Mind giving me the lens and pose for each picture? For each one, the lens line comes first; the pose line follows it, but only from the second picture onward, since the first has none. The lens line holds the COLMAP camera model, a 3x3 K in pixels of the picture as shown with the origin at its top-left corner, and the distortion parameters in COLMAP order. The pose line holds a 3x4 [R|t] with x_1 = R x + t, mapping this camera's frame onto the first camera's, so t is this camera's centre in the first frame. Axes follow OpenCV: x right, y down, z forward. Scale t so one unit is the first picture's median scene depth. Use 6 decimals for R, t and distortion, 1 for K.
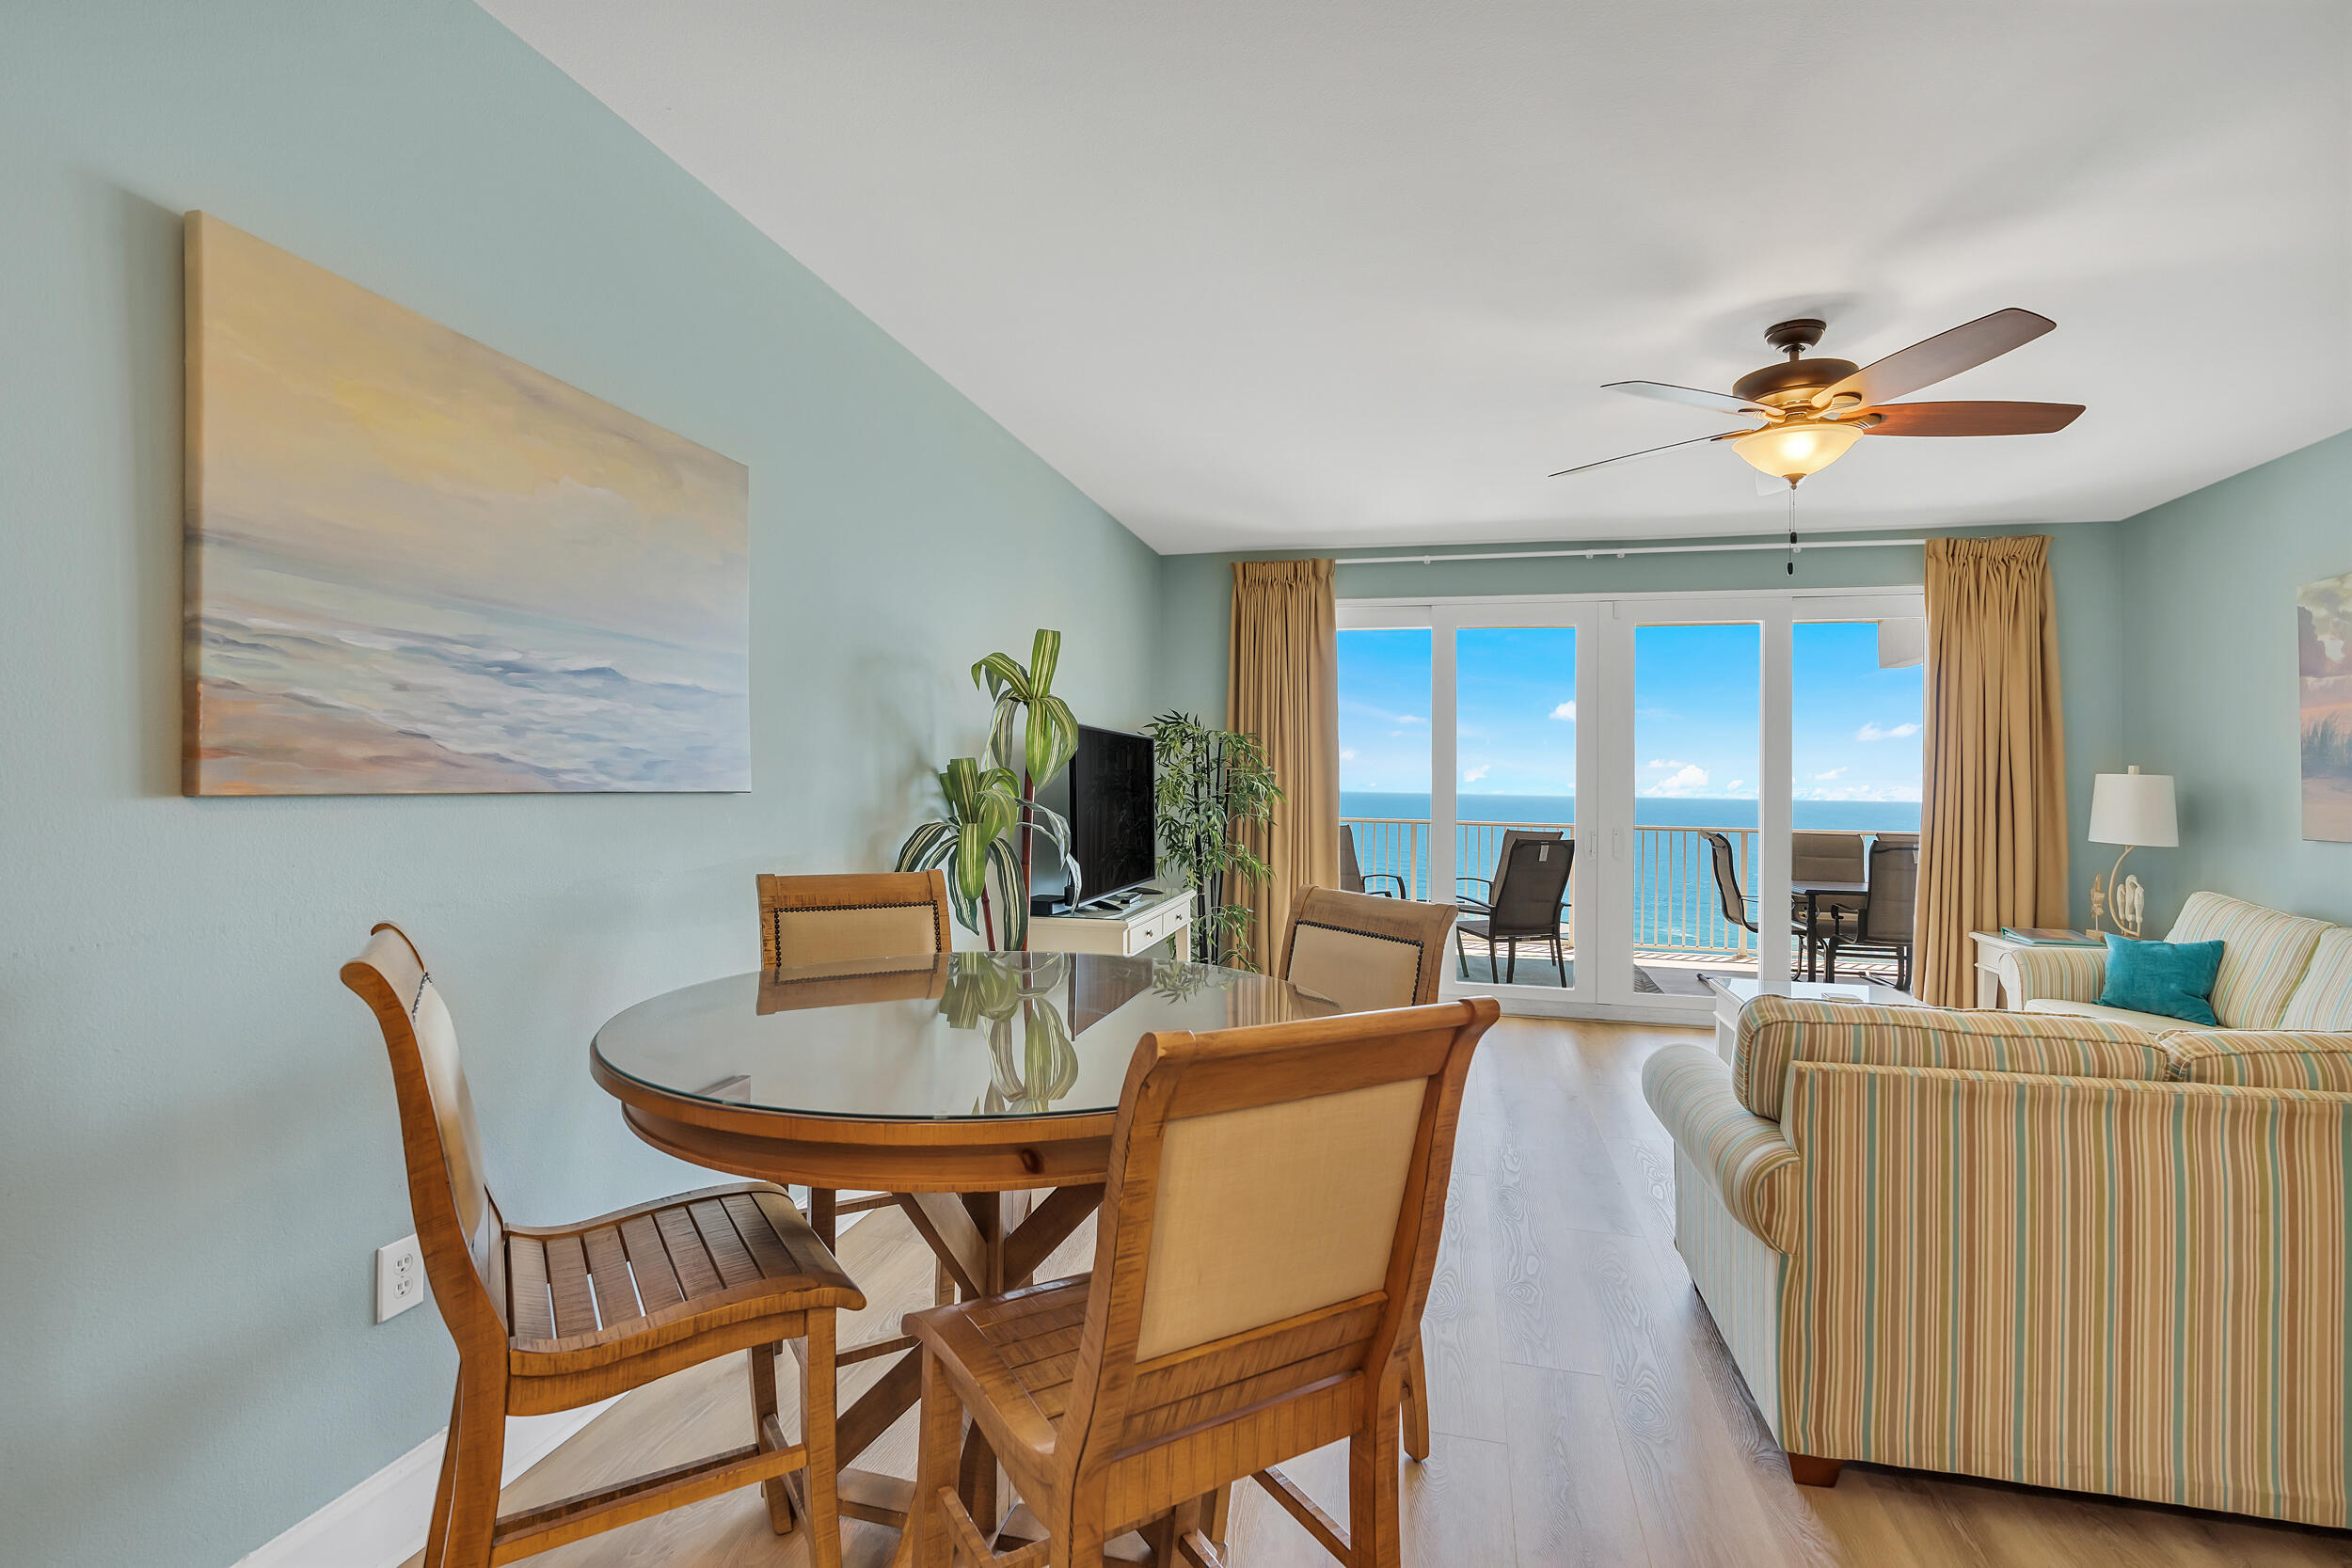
lens RADIAL K [[1063.5, 0, 1175.3], [0, 1063.5, 773.4], [0, 0, 1]] dist [-0.011670, 0.005253]
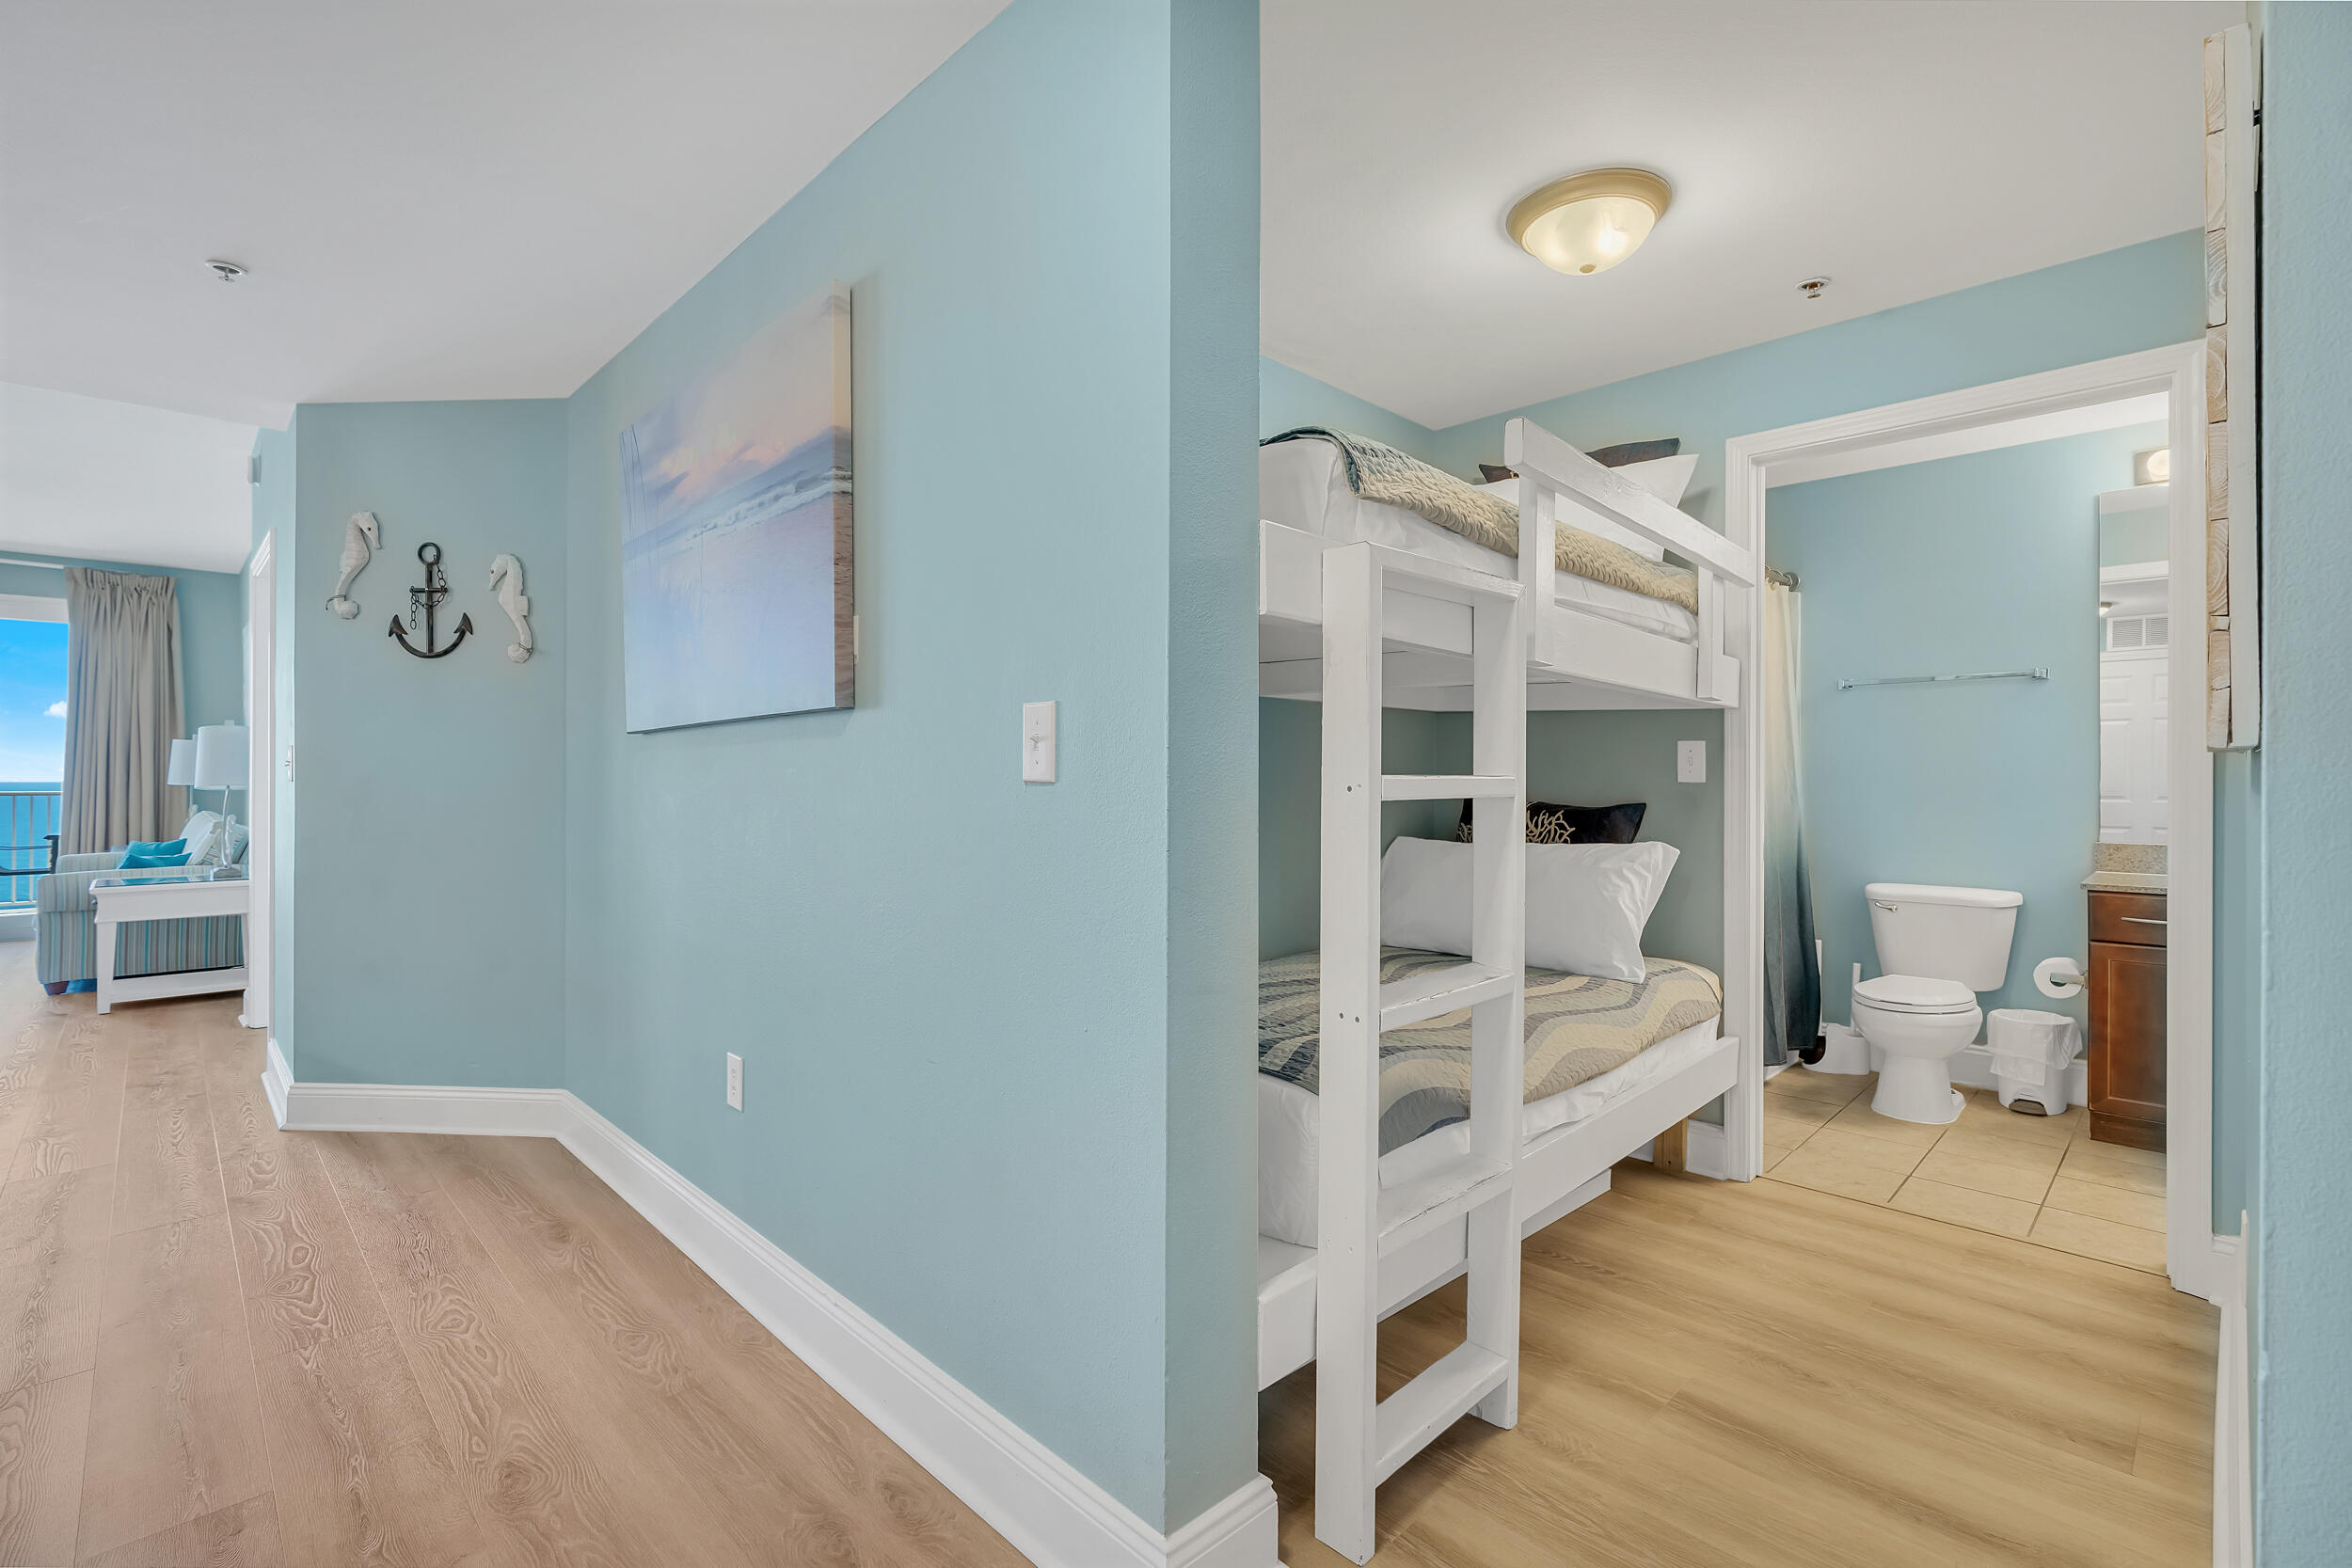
lens RADIAL K [[1063.5, 0, 1181.6], [0, 1063.5, 776.1], [0, 0, 1]] dist [-0.011670, 0.005253]
pose [[0.521730, -0.011343, 0.853035, 0.404077], [-0.002479, 0.999887, 0.014812, 0.031805], [-0.853107, -0.009843, 0.521643, -1.273267]]
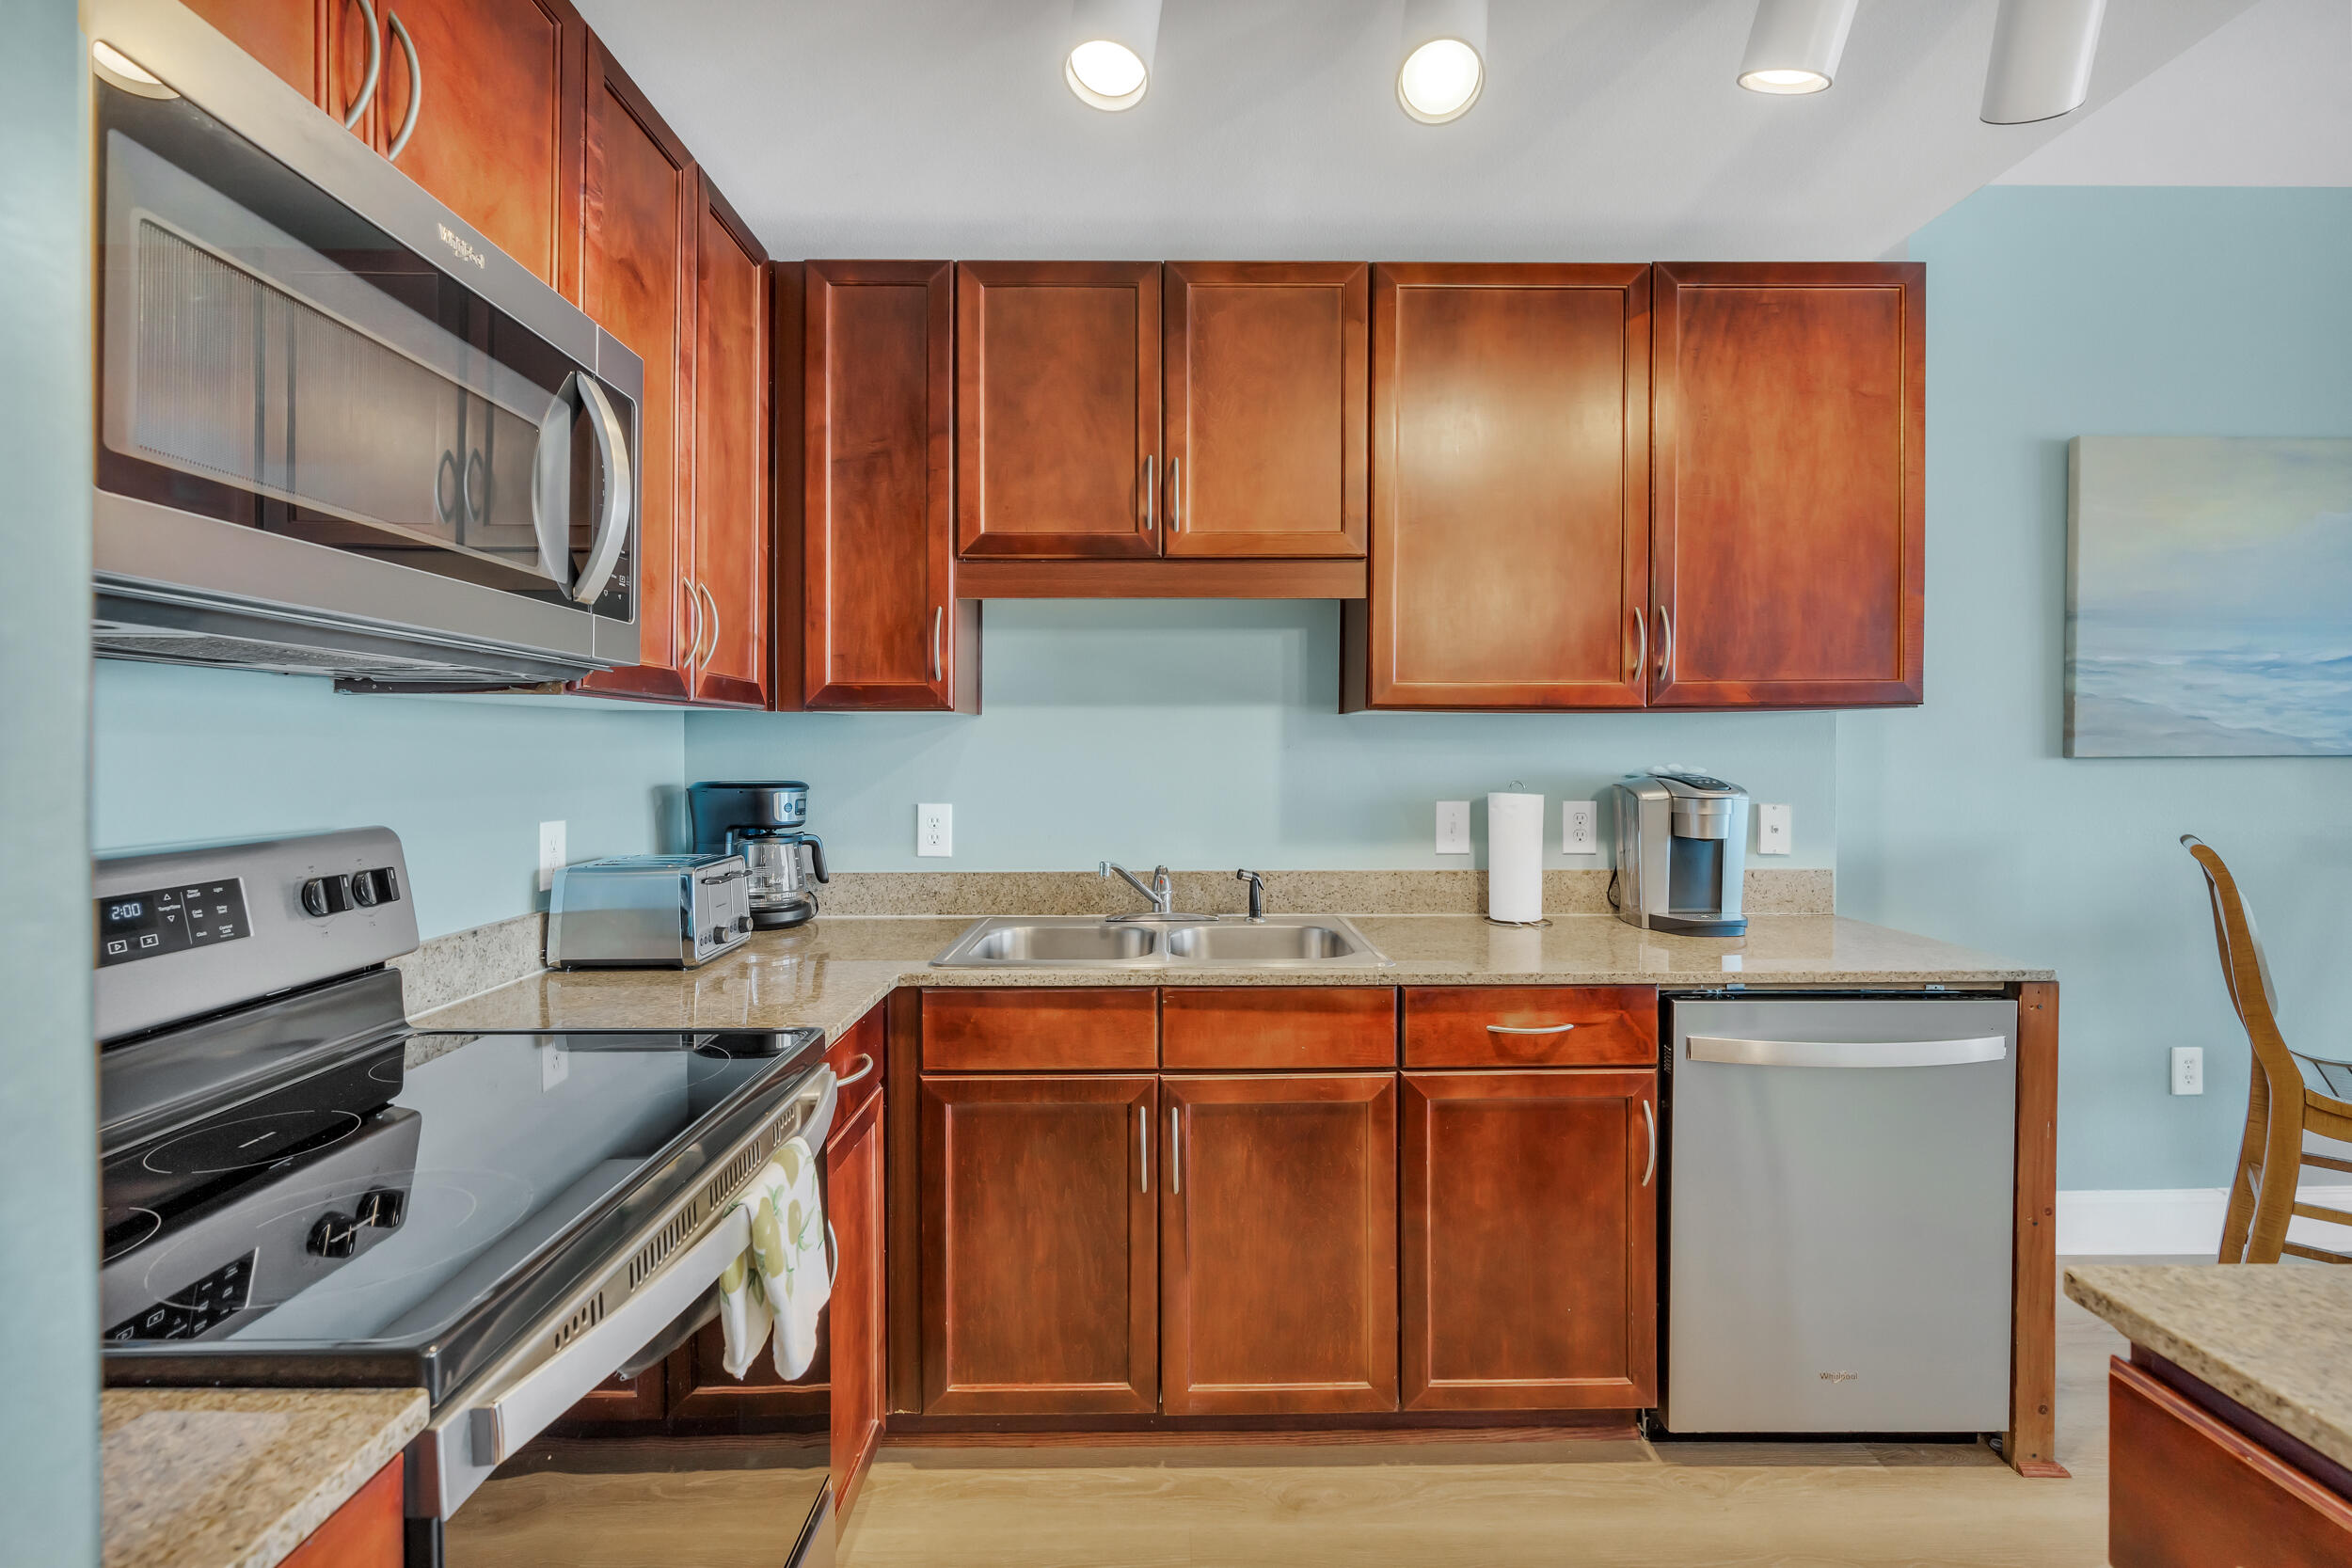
lens RADIAL K [[1063.5, 0, 1179.2], [0, 1063.5, 785.2], [0, 0, 1]] dist [-0.011670, 0.005253]
pose [[0.263781, 0.016326, -0.964444, 0.158707], [0.017542, 0.999610, 0.021719, 0.000401], [0.964423, -0.022647, 0.263392, -0.359364]]
